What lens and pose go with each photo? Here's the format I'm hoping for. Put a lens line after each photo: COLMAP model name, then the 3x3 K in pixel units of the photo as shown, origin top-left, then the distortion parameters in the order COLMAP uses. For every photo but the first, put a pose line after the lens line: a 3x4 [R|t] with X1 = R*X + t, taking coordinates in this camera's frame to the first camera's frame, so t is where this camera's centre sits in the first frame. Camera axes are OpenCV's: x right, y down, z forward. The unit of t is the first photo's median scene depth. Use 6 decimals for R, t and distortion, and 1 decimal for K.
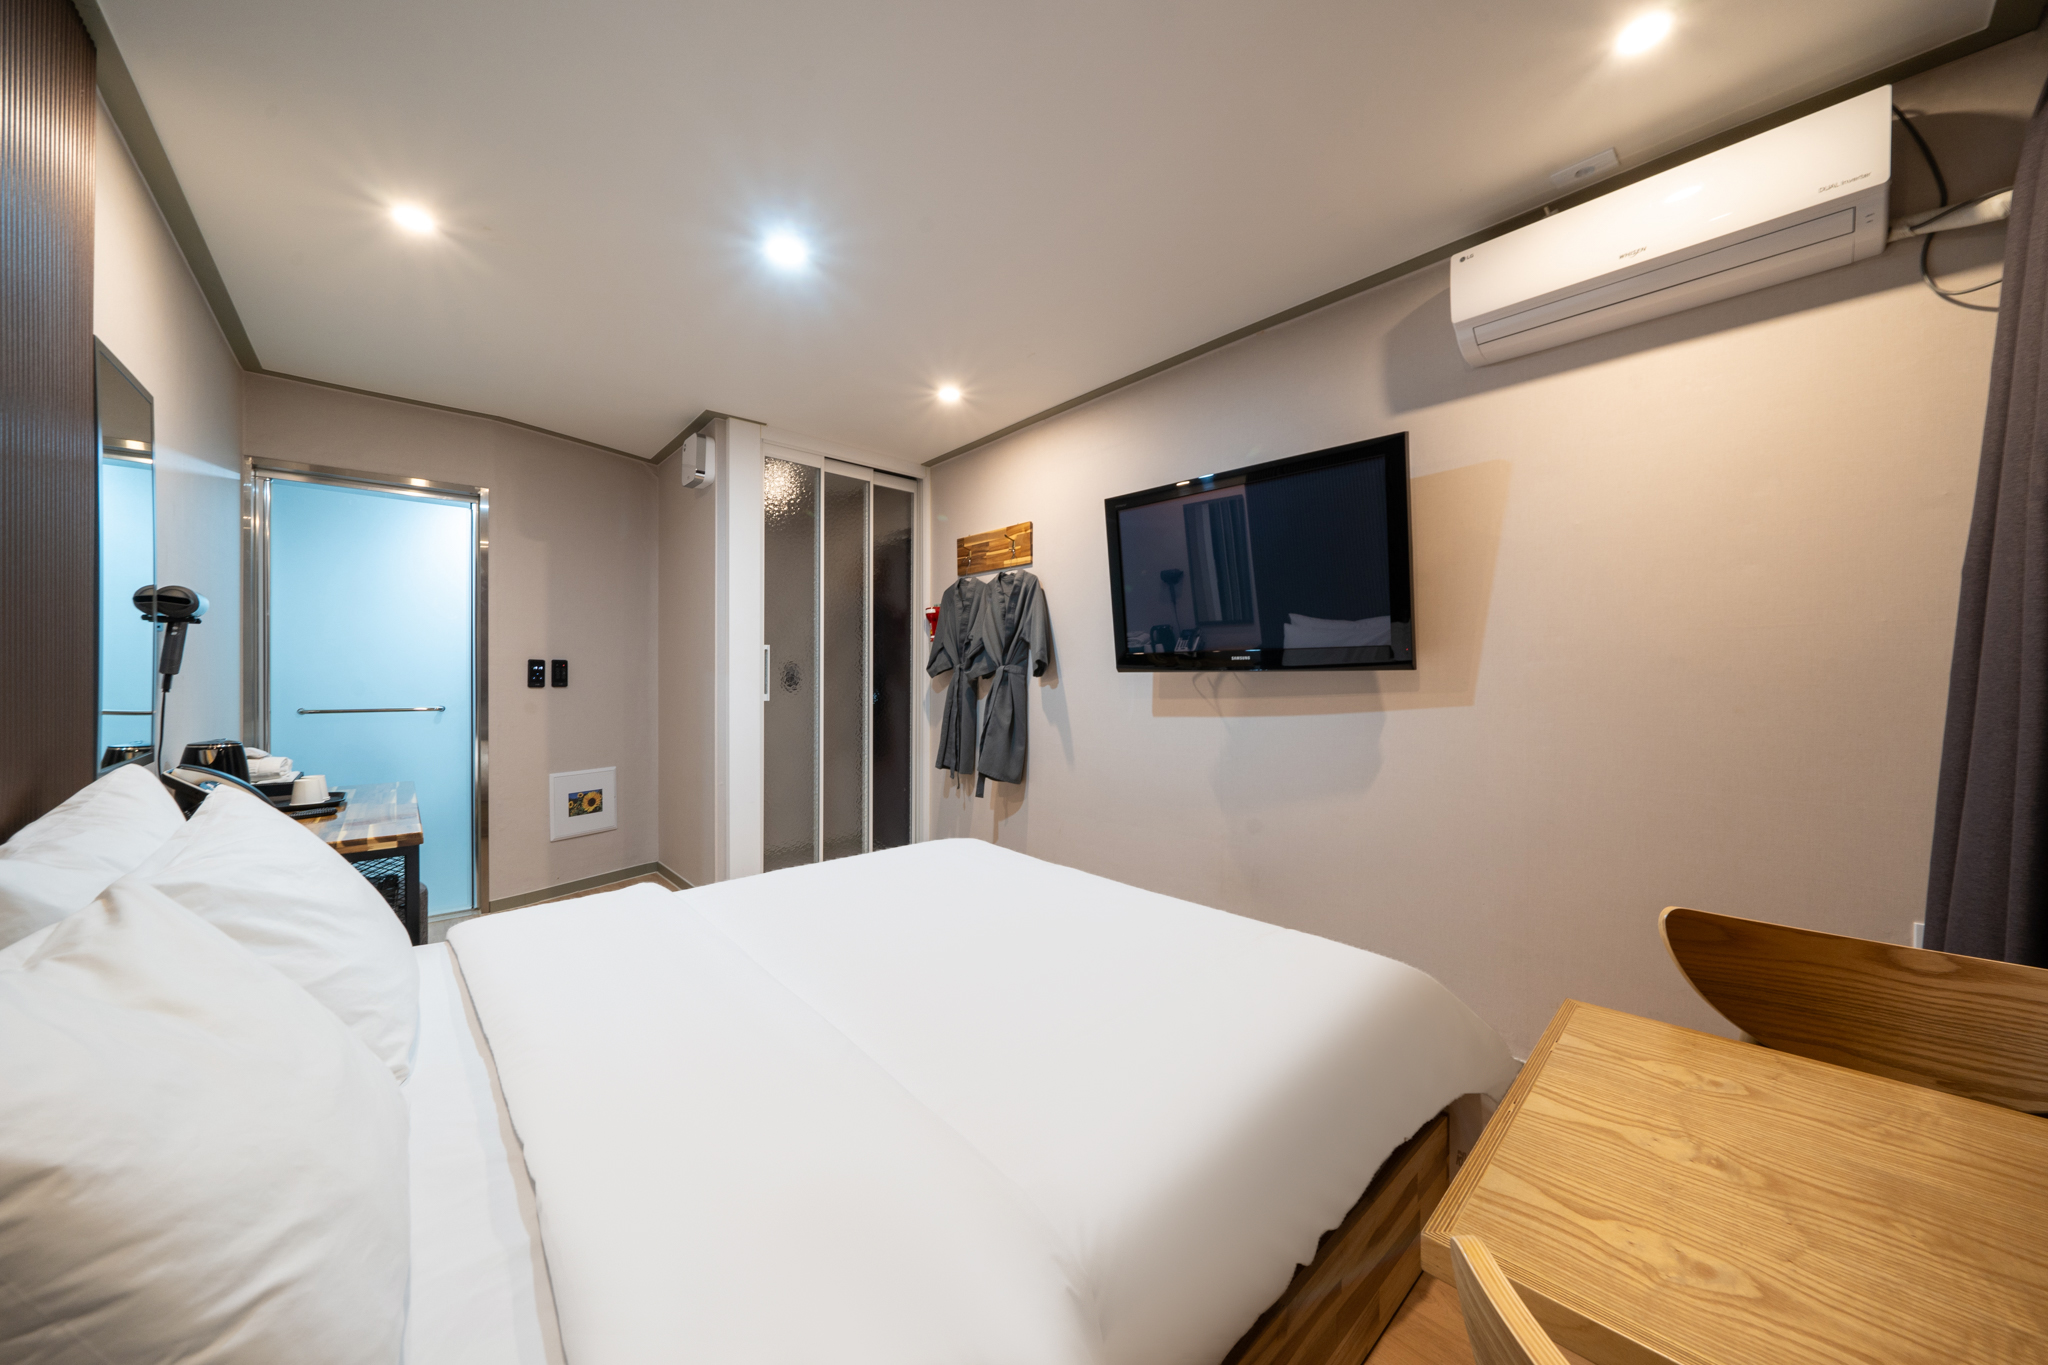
lens RADIAL K [[693.8, 0, 1036.2], [0, 693.8, 683.5], [0, 0, 1]] dist [-0.006378, 0.000169]
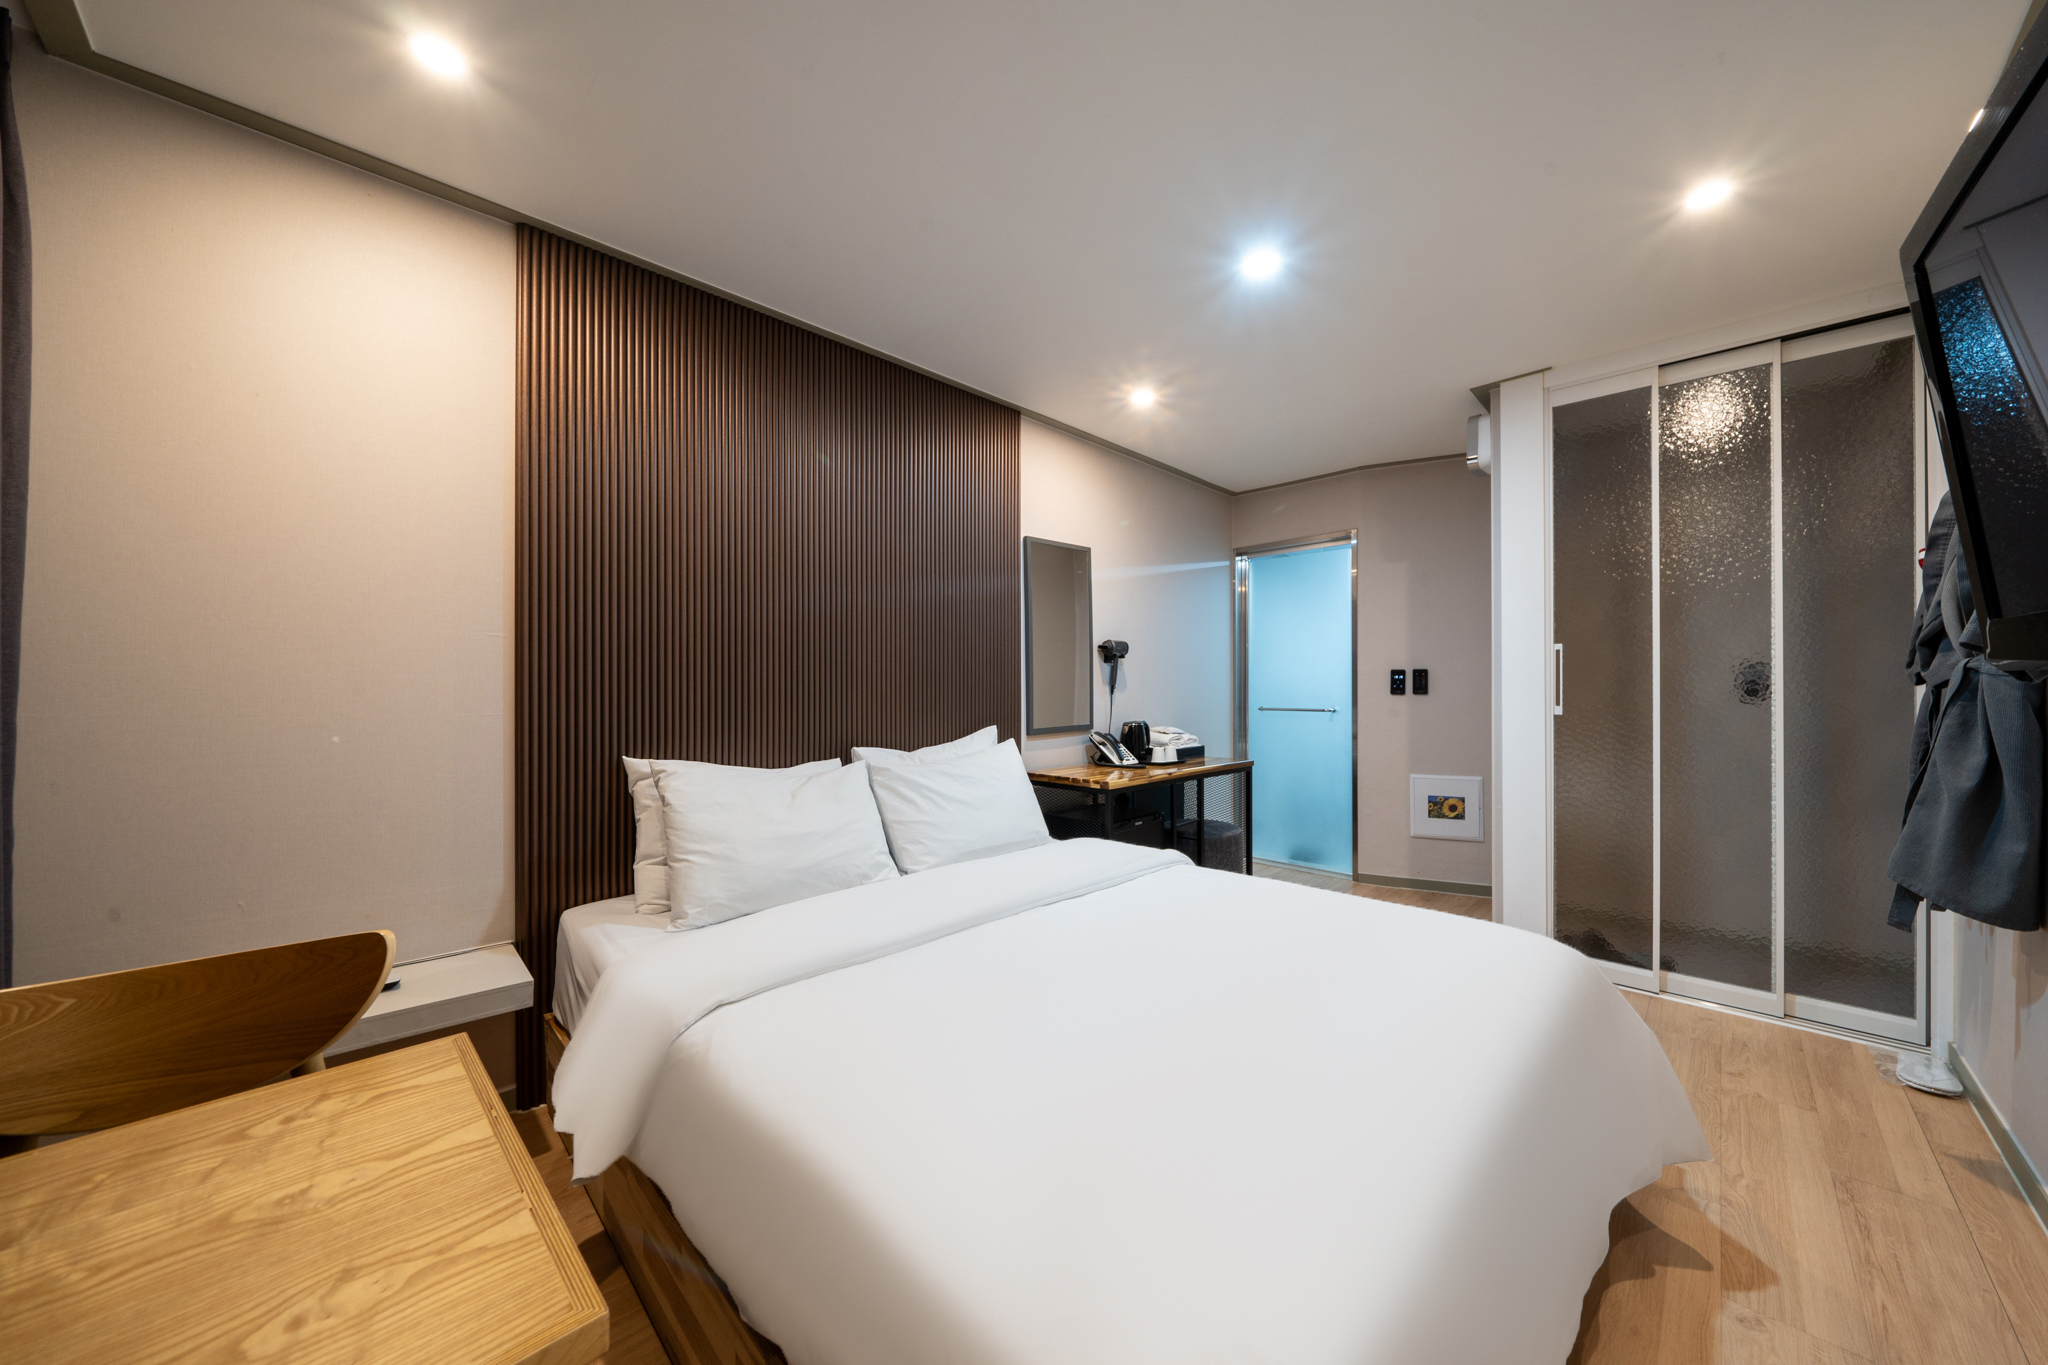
lens RADIAL K [[693.8, 0, 1036.2], [0, 693.8, 683.5], [0, 0, 1]] dist [-0.006378, 0.000169]
pose [[0.063428, -0.005609, -0.997971, 0.361332], [-0.003301, 0.999978, -0.005830, -0.003691], [0.997981, 0.003664, 0.063409, 0.355632]]
